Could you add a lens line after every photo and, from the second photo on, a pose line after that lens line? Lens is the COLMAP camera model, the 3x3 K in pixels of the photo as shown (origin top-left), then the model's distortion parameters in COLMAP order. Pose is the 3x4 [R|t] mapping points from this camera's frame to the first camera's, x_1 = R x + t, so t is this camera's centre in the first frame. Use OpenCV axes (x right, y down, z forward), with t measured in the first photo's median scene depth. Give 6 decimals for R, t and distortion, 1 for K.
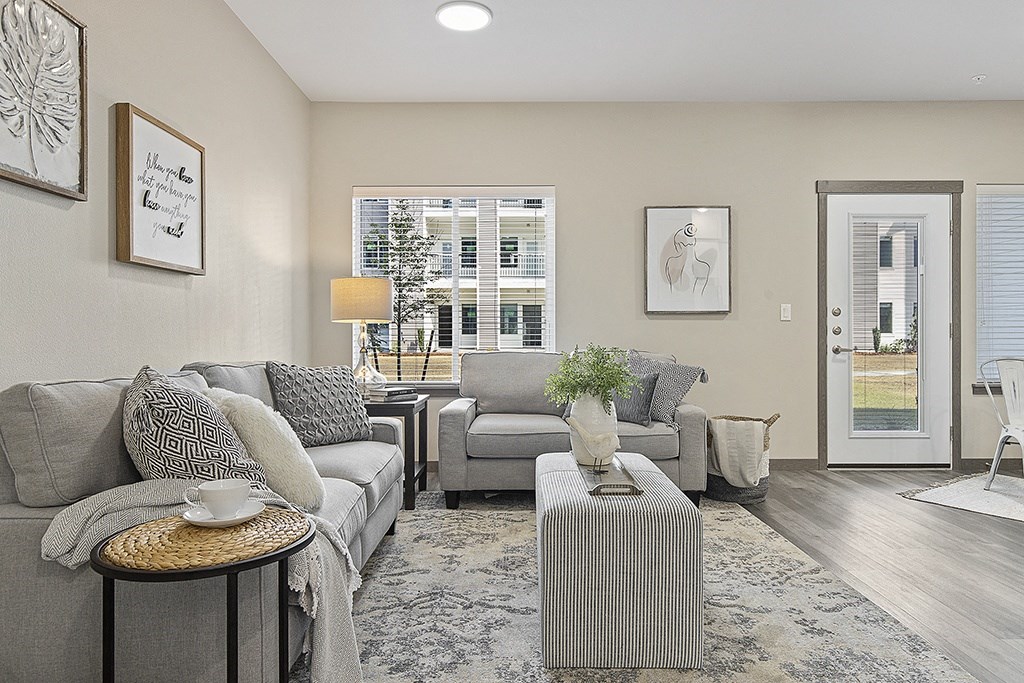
lens RADIAL K [[658.5, 0, 512.2], [0, 658.5, 337.4], [0, 0, 1]] dist [0.003594, 0.000649]
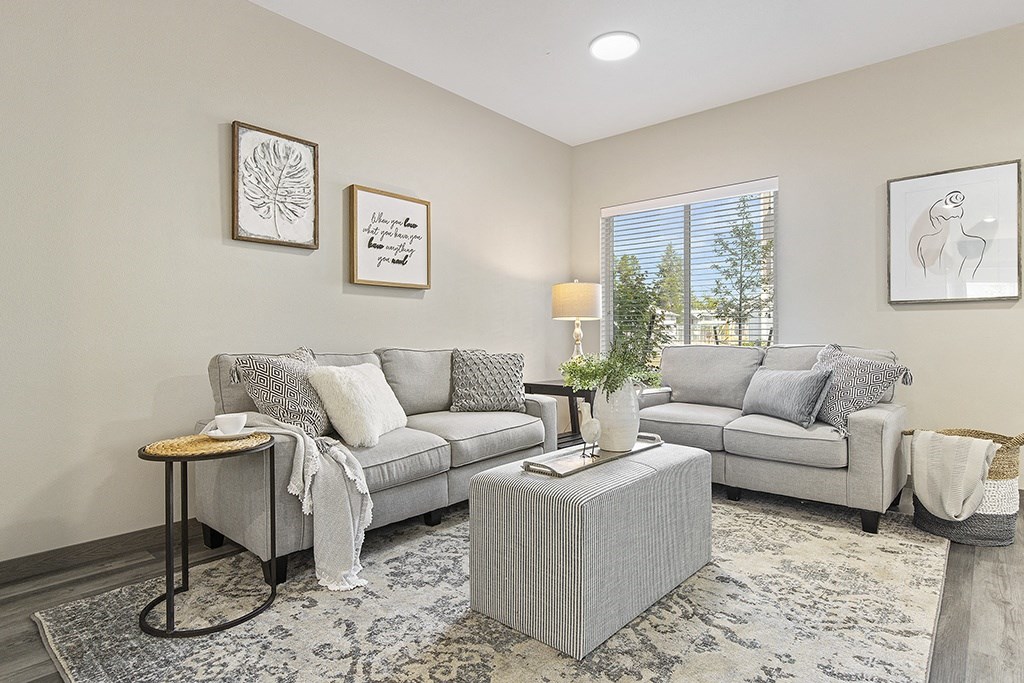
lens RADIAL K [[550.8, 0, 514.5], [0, 550.8, 337.7], [0, 0, 1]] dist [0.002533, 0.000053]
pose [[0.753557, 0.001883, -0.657380, 0.398310], [-0.001070, 0.999998, 0.001638, 0.009737], [0.657382, -0.000531, 0.753557, 0.166305]]
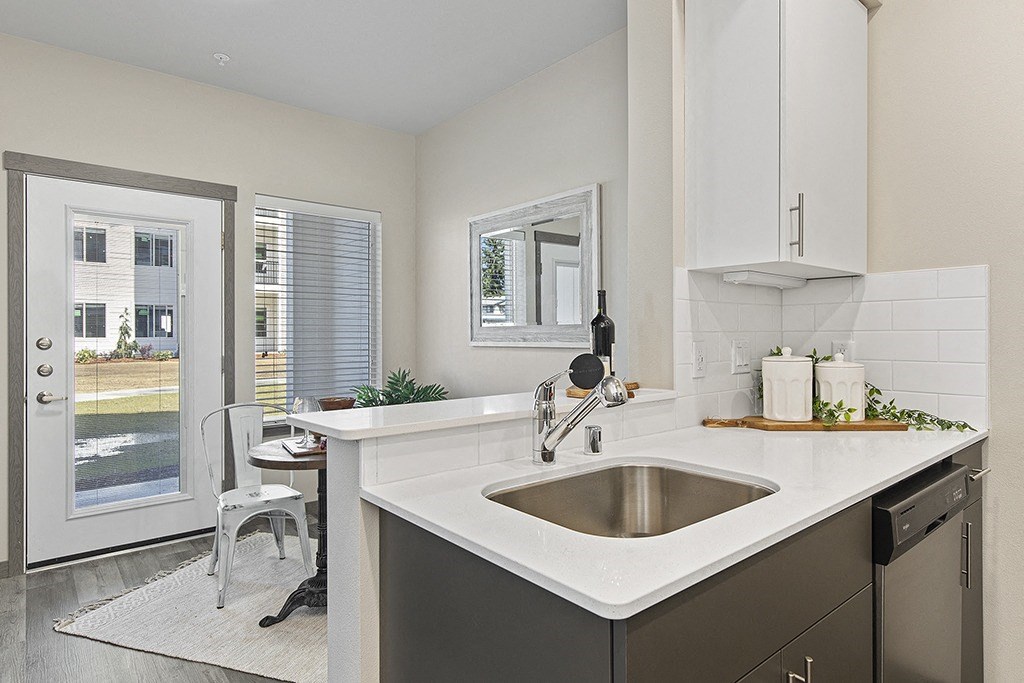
lens RADIAL K [[573.4, 0, 515.2], [0, 573.4, 333.5], [0, 0, 1]] dist [0.000570, -0.000009]
pose [[0.766503, 0.000217, 0.642241, 0.624148], [0.002601, 0.999991, -0.003442, -0.059543], [-0.642236, 0.004309, 0.766495, 0.270212]]
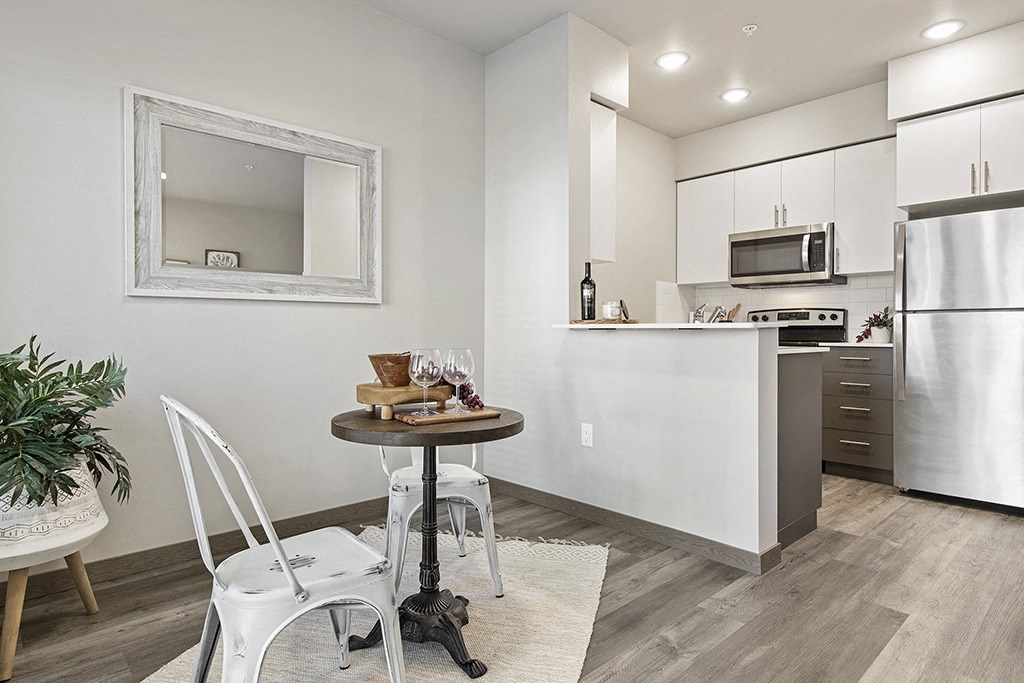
lens RADIAL K [[573.4, 0, 515.2], [0, 573.4, 333.5], [0, 0, 1]] dist [0.000570, -0.000009]
pose [[-0.678597, -0.003920, 0.734501, 0.476852], [-0.000656, 0.999989, 0.004731, -0.003028], [-0.734511, 0.002728, -0.678591, 1.206491]]
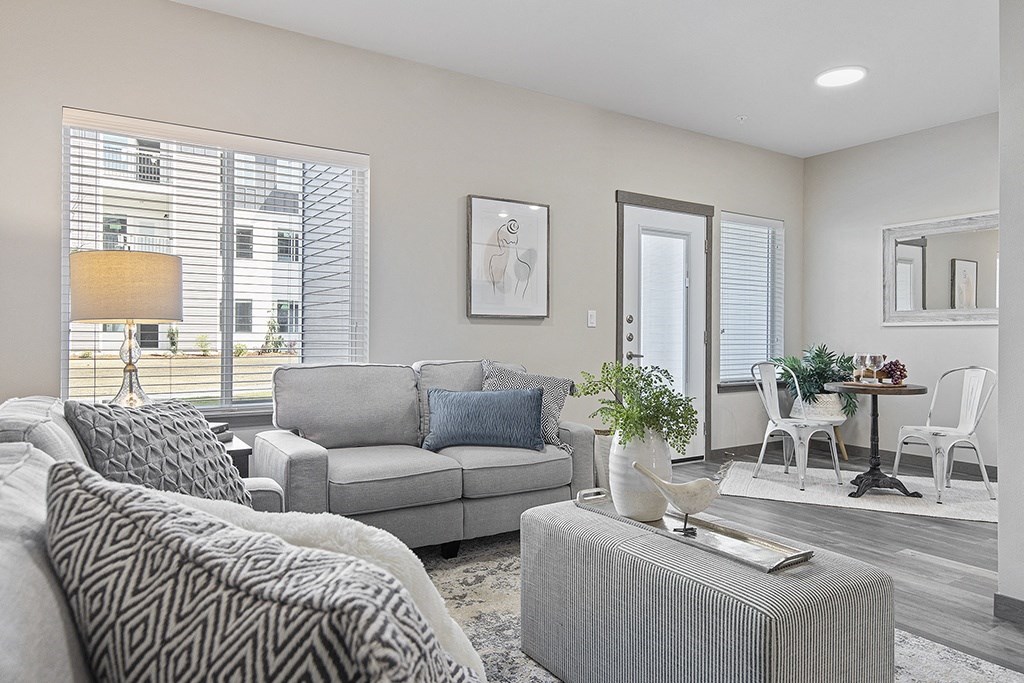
lens RADIAL K [[658.5, 0, 512.2], [0, 658.5, 337.4], [0, 0, 1]] dist [0.003594, 0.000649]
pose [[0.838627, 0.003308, 0.544697, -0.291758], [-0.003964, 0.999992, 0.000030, -0.012215], [-0.544692, -0.002185, 0.838633, 0.302656]]
